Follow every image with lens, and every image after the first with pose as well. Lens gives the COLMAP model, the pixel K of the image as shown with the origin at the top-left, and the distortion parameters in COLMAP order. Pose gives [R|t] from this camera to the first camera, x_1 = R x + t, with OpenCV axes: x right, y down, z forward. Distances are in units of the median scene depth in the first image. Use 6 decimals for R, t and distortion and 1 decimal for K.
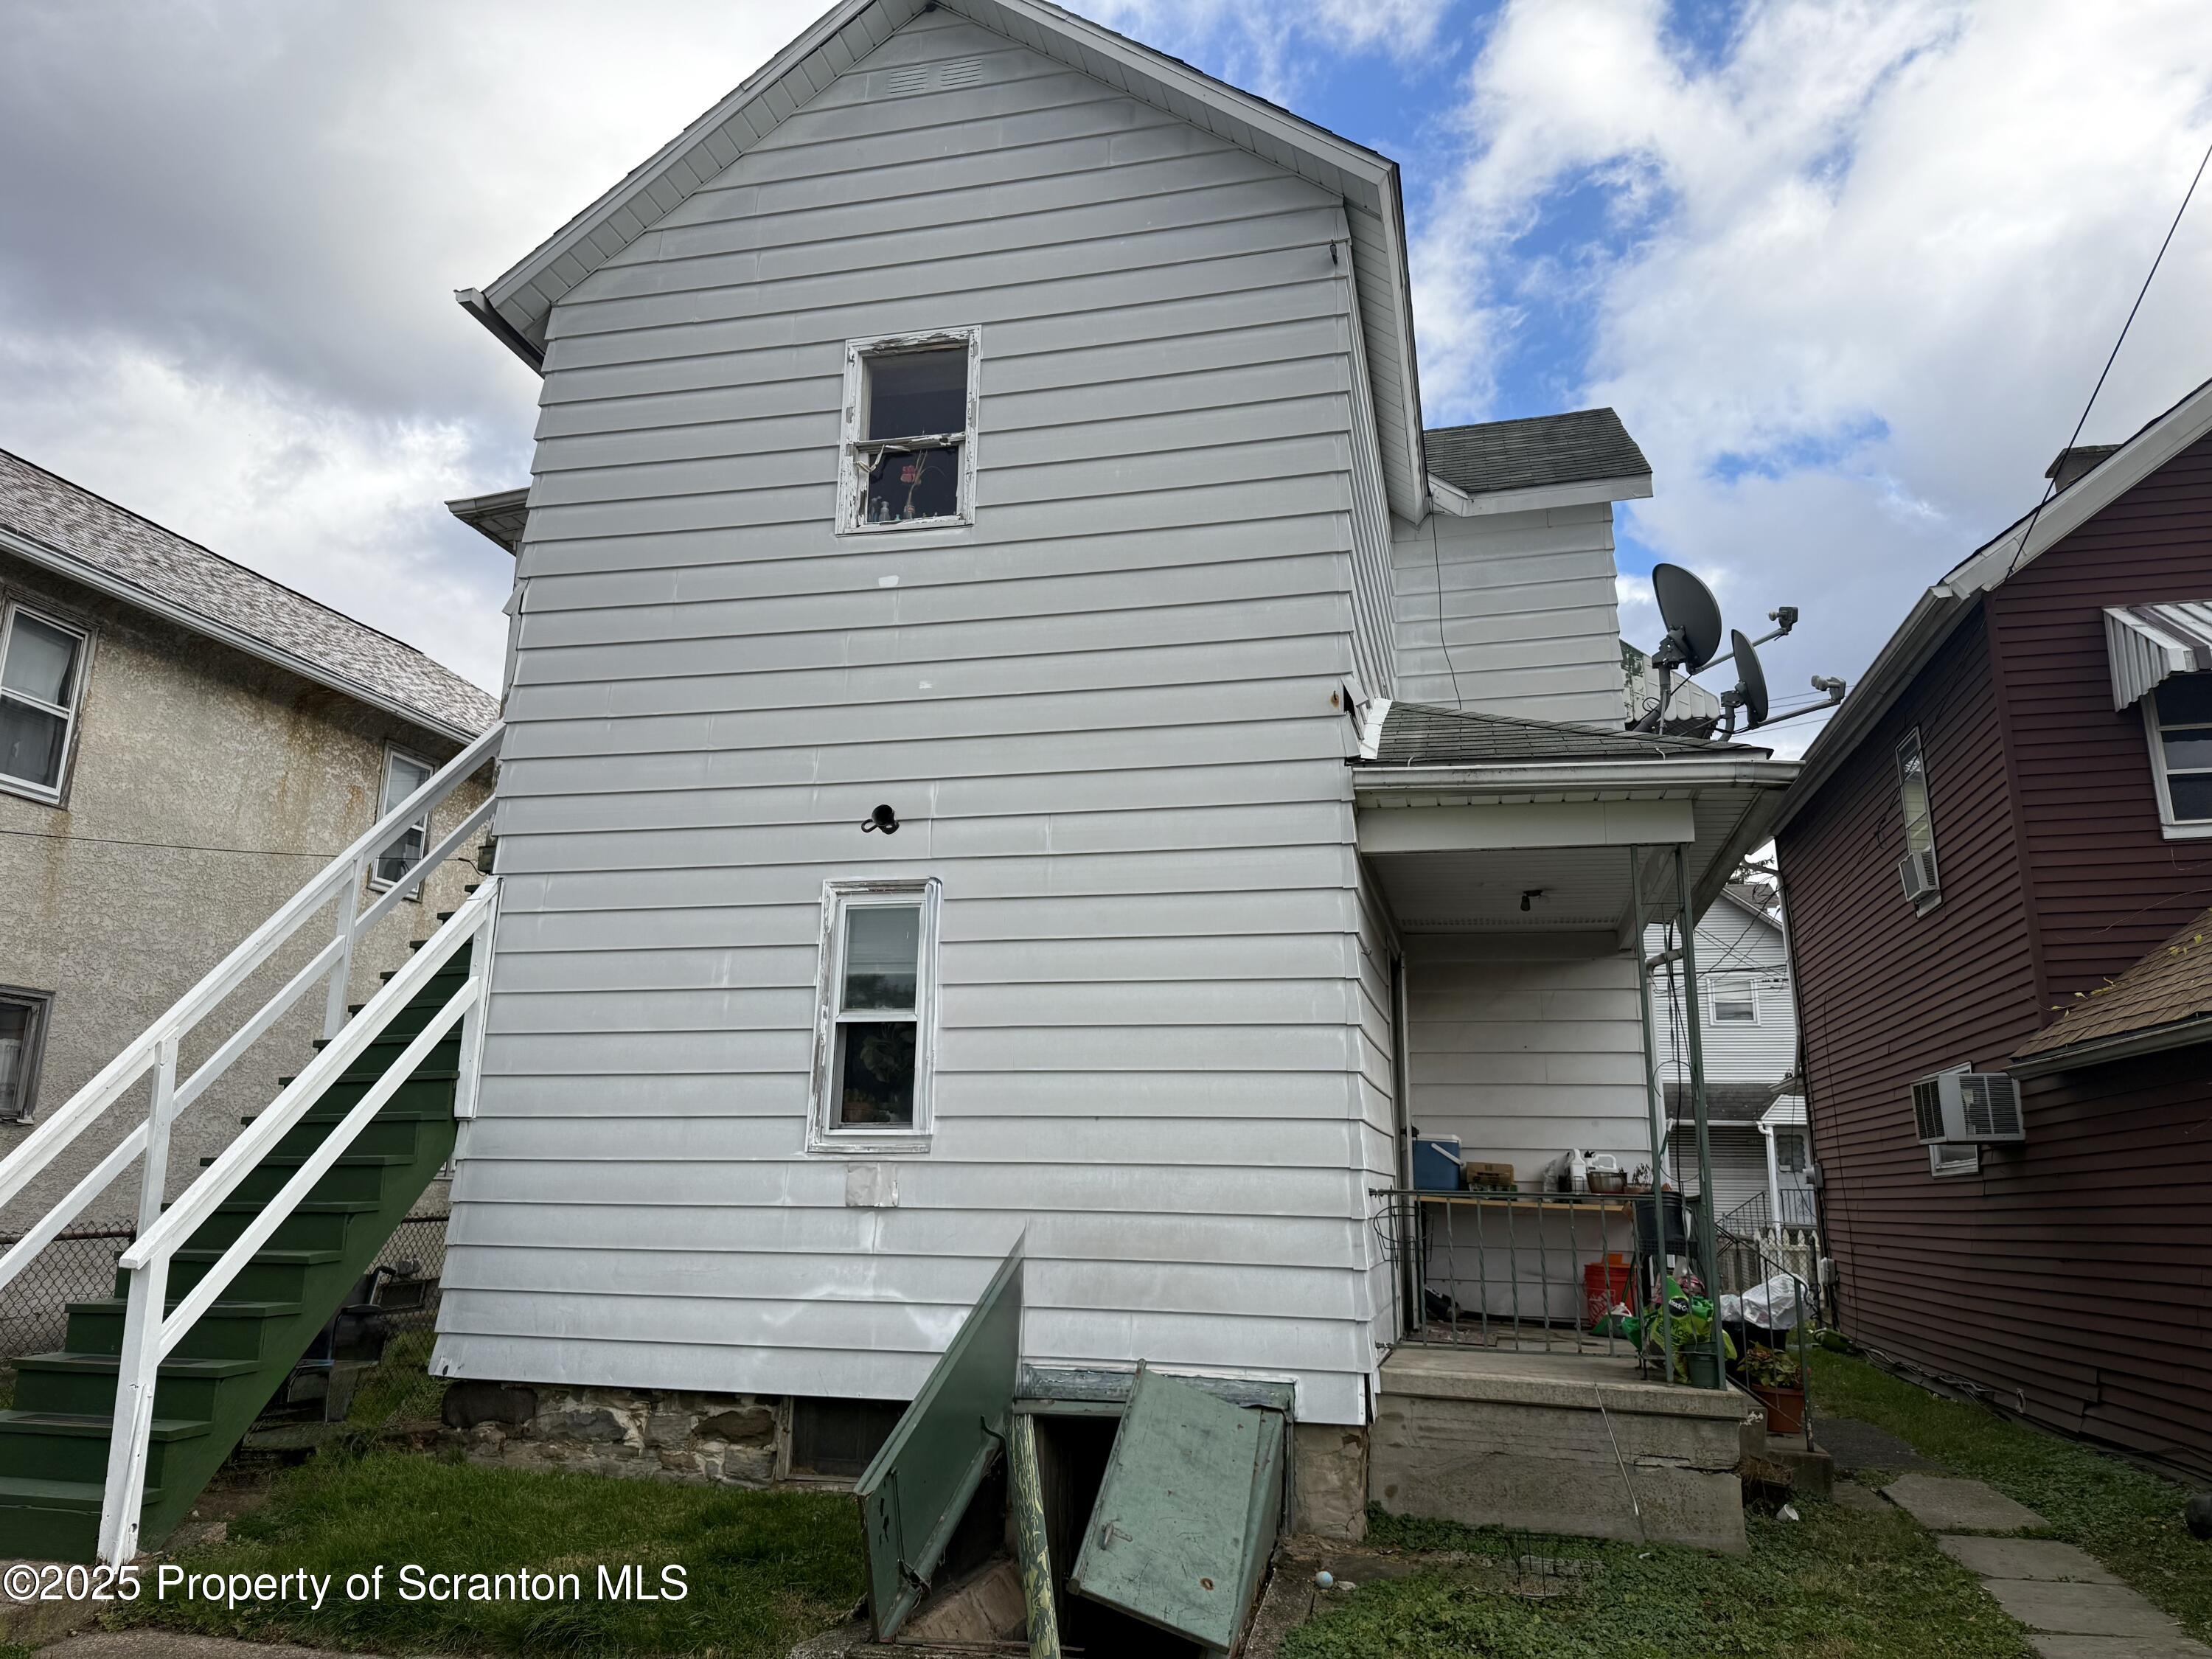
lens RADIAL K [[1551.0, 0, 1106.0], [0, 1551.0, 829.5], [0, 0, 1]] dist [0.075458, -0.101207]
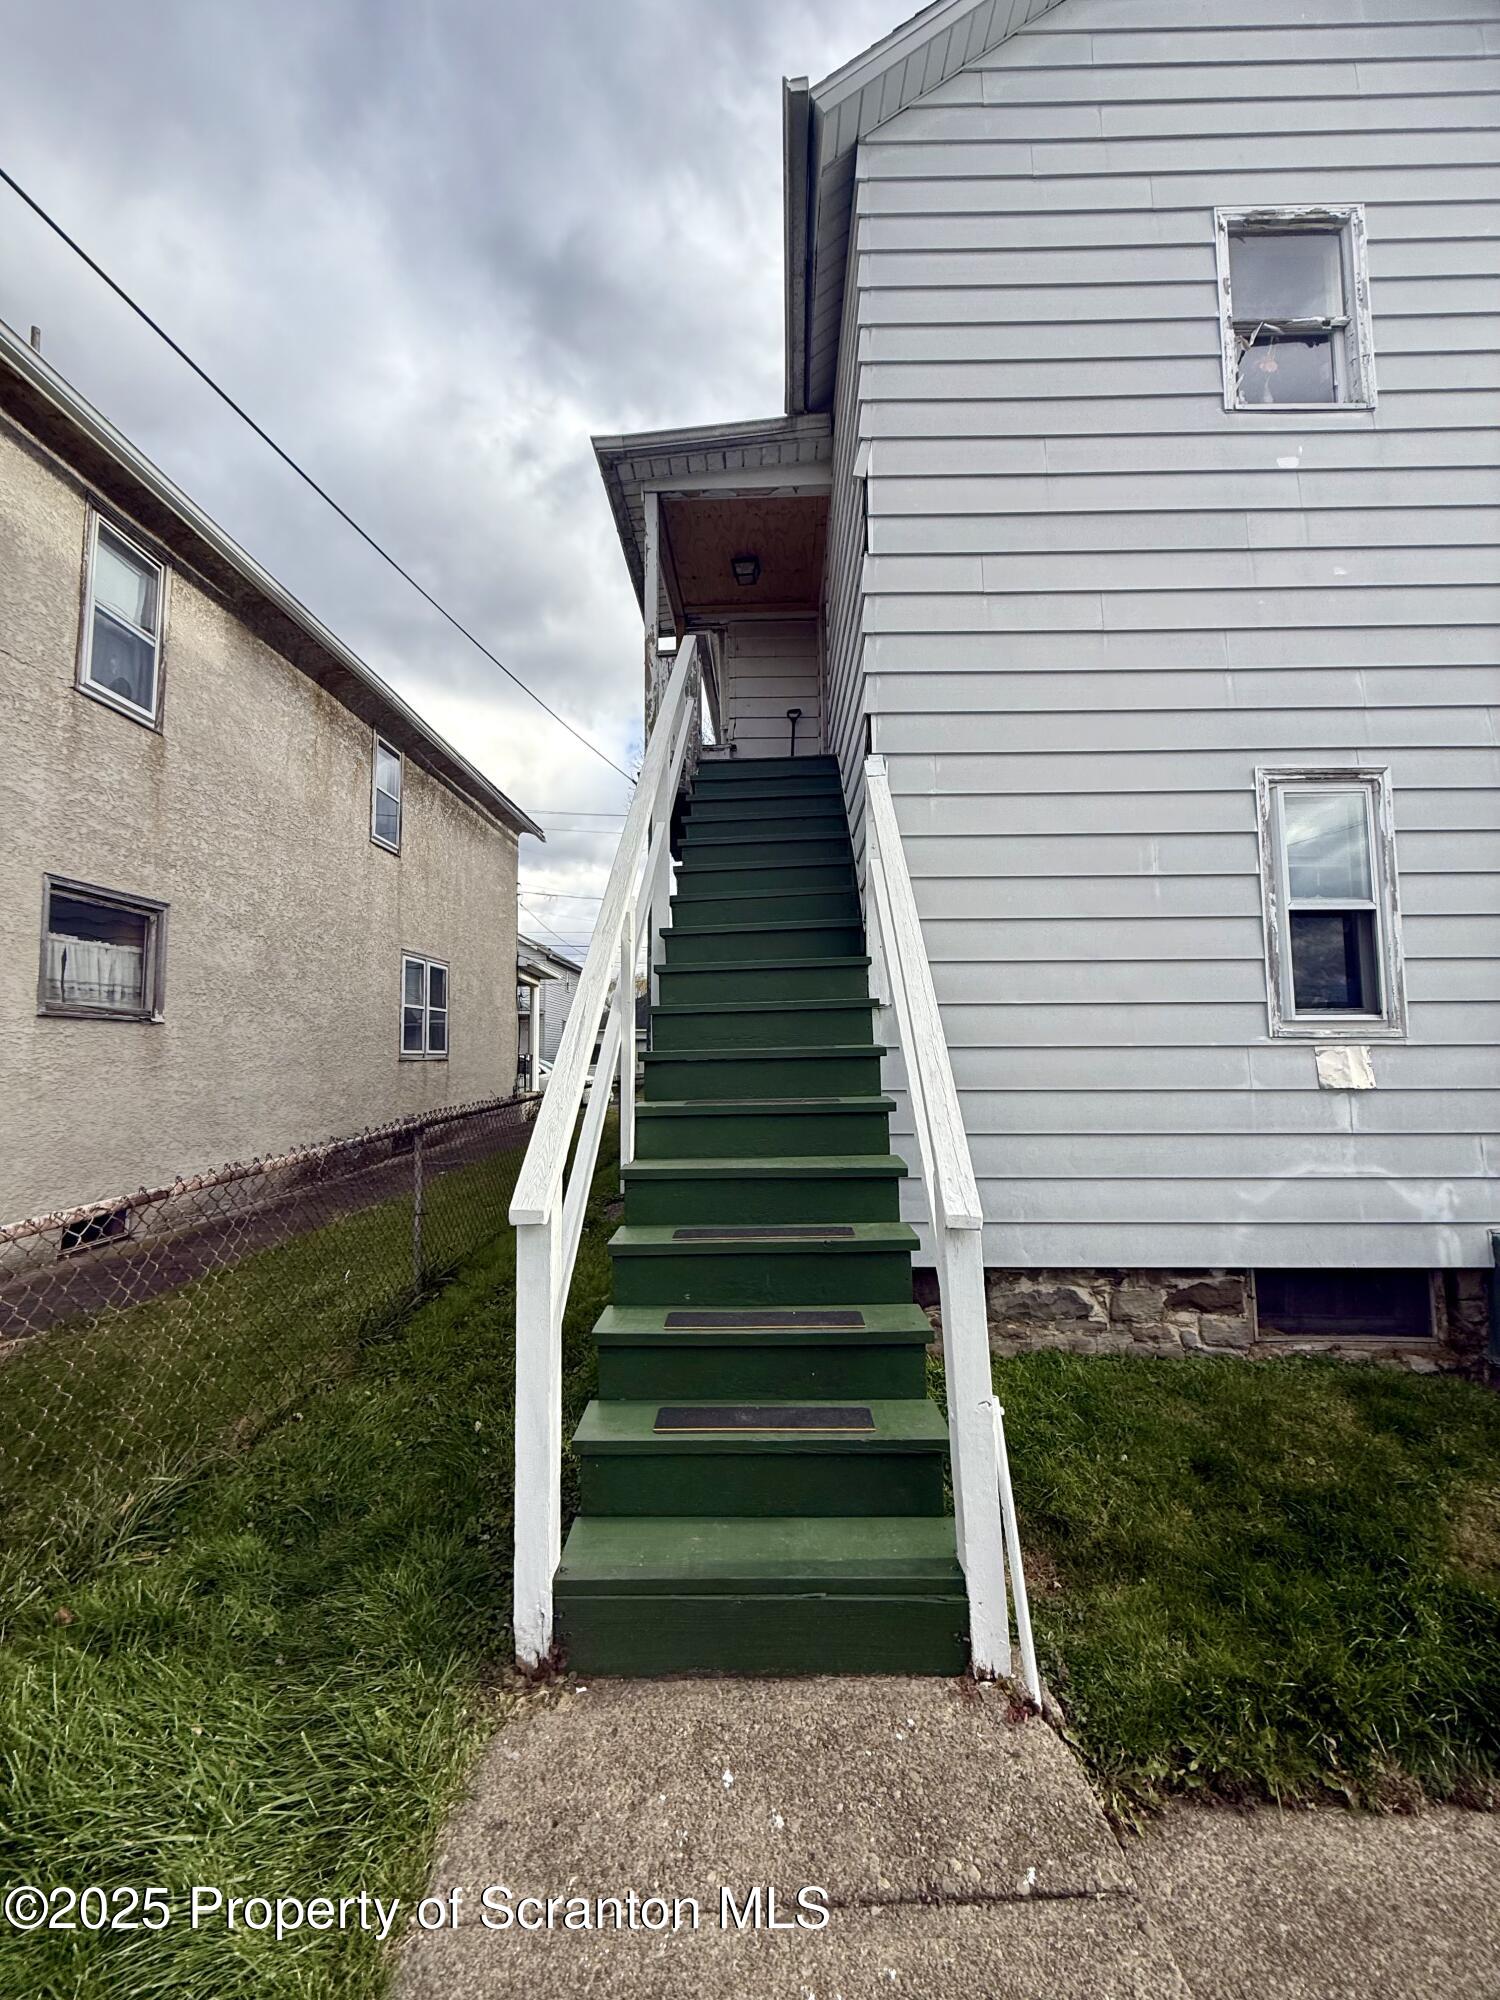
lens RADIAL K [[773.9, 0, 750.0], [0, 773.9, 1000.0], [0, 0, 1]] dist [-0.001219, 0.000039]
pose [[0.974087, -0.008086, 0.226029, -0.607537], [-0.028839, 0.986763, 0.159586, 0.109530], [-0.224328, -0.161970, 0.960959, 0.578734]]
